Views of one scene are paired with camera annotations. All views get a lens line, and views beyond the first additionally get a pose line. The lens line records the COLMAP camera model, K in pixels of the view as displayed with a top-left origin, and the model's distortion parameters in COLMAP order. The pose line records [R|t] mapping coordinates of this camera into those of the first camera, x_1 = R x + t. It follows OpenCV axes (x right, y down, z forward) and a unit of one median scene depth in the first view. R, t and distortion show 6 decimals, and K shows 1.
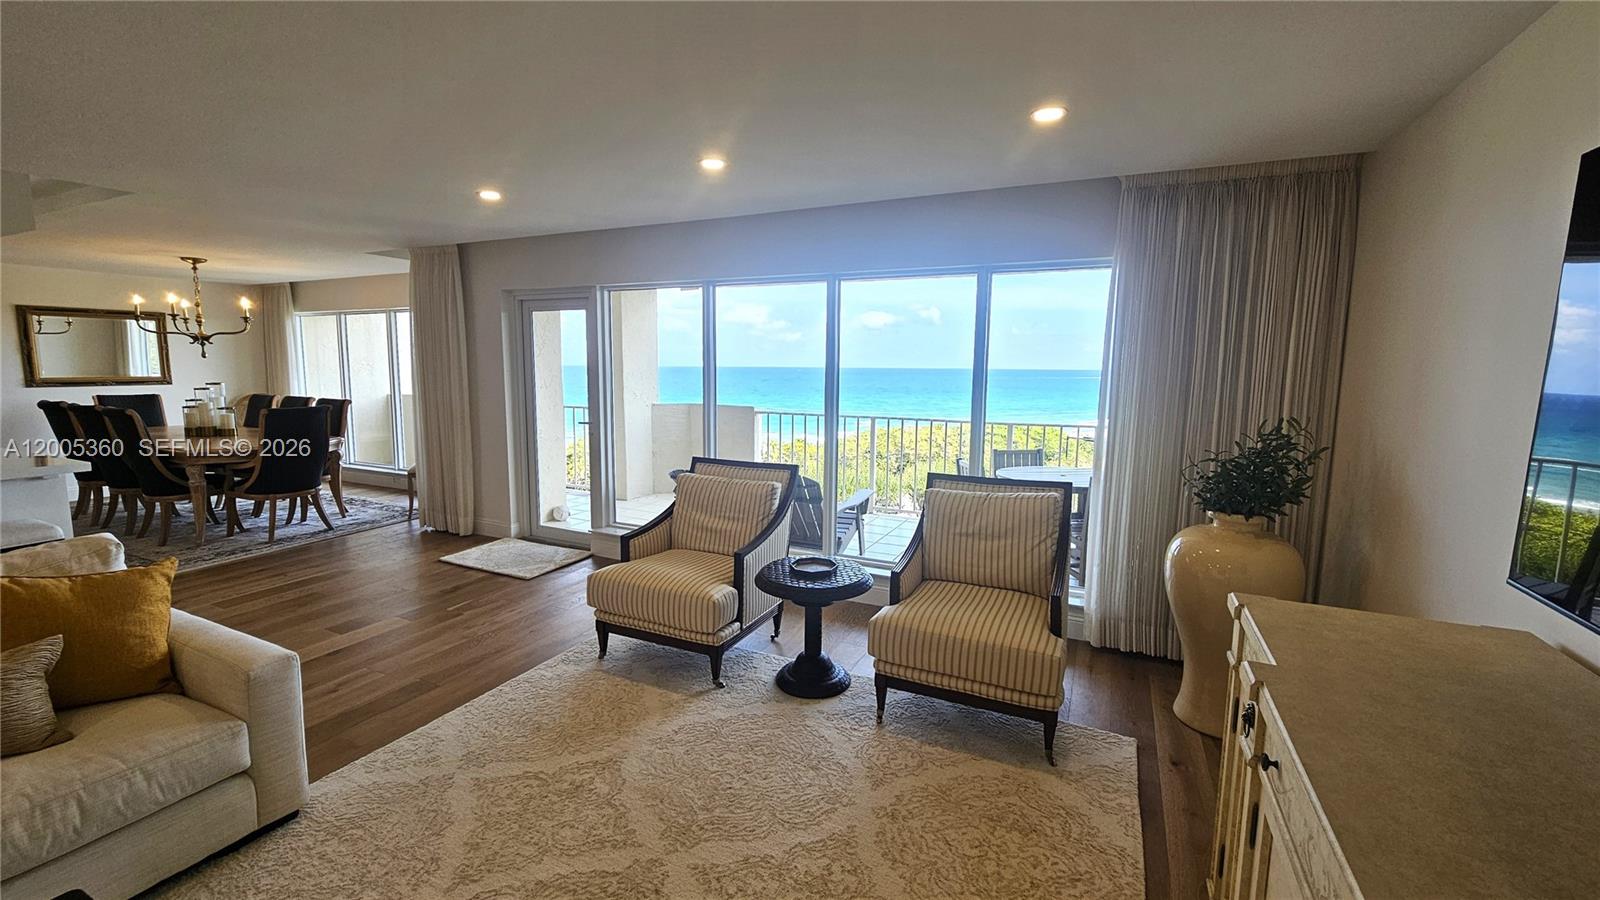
lens RADIAL K [[659.0, 0, 798.0], [0, 659.0, 443.5], [0, 0, 1]] dist [-0.001646, 0.000211]
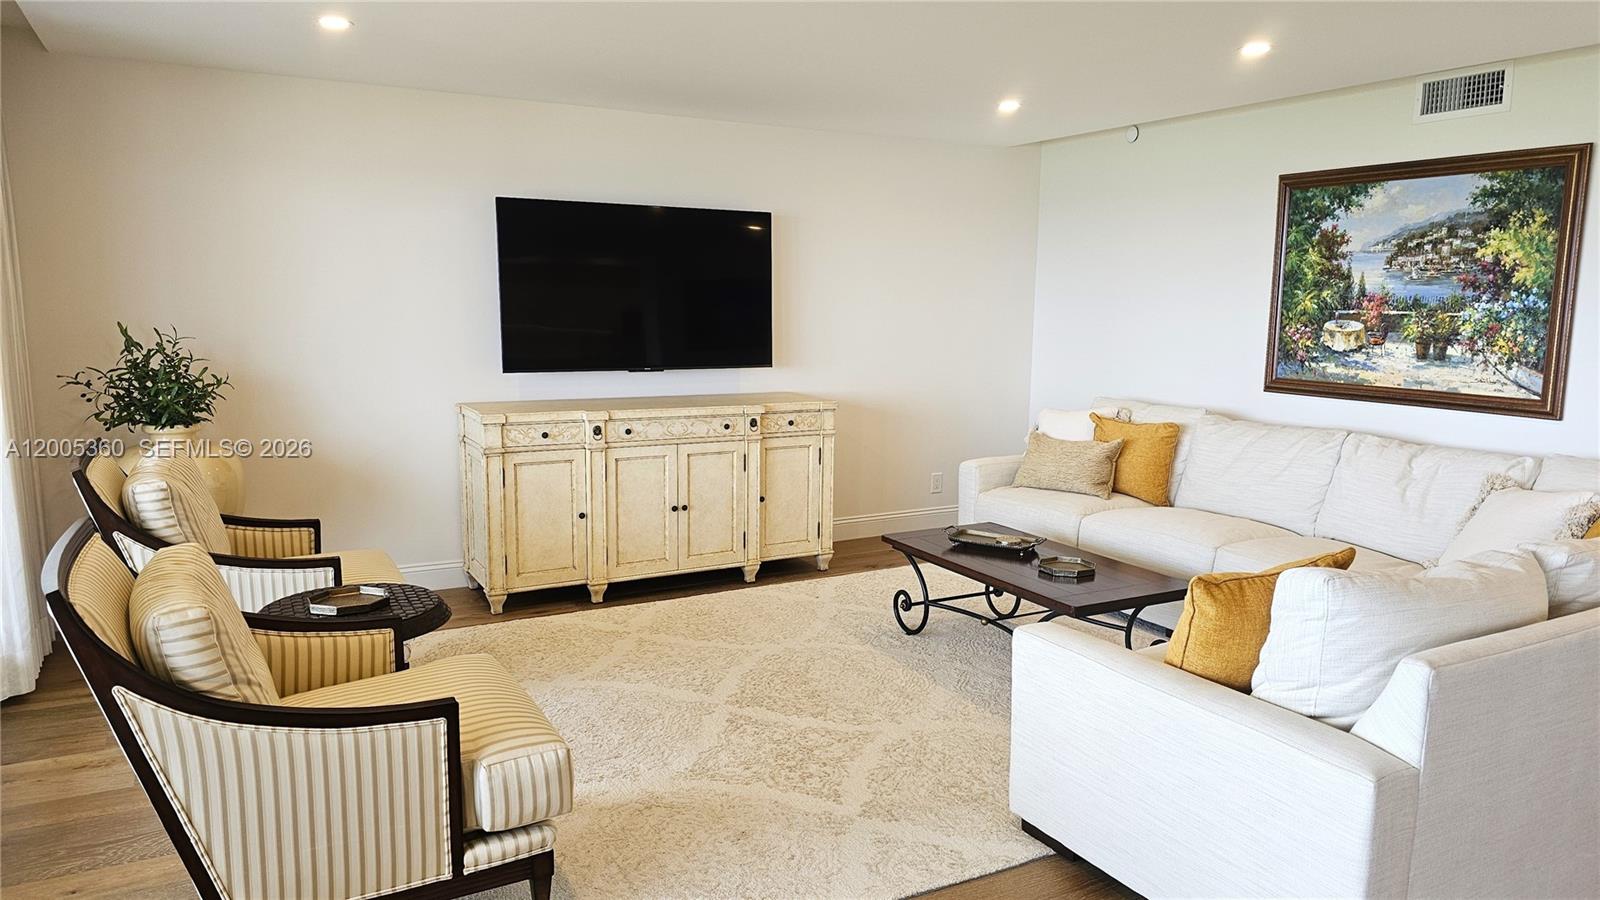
lens RADIAL K [[1073.5, 0, 802.5], [0, 1073.5, 442.5], [0, 0, 1]] dist [0.082144, -0.029078]
pose [[-0.813590, -0.096614, 0.573356, -1.196756], [0.057003, 0.968094, 0.244017, -0.253574], [-0.578638, 0.231213, -0.782125, 1.999955]]
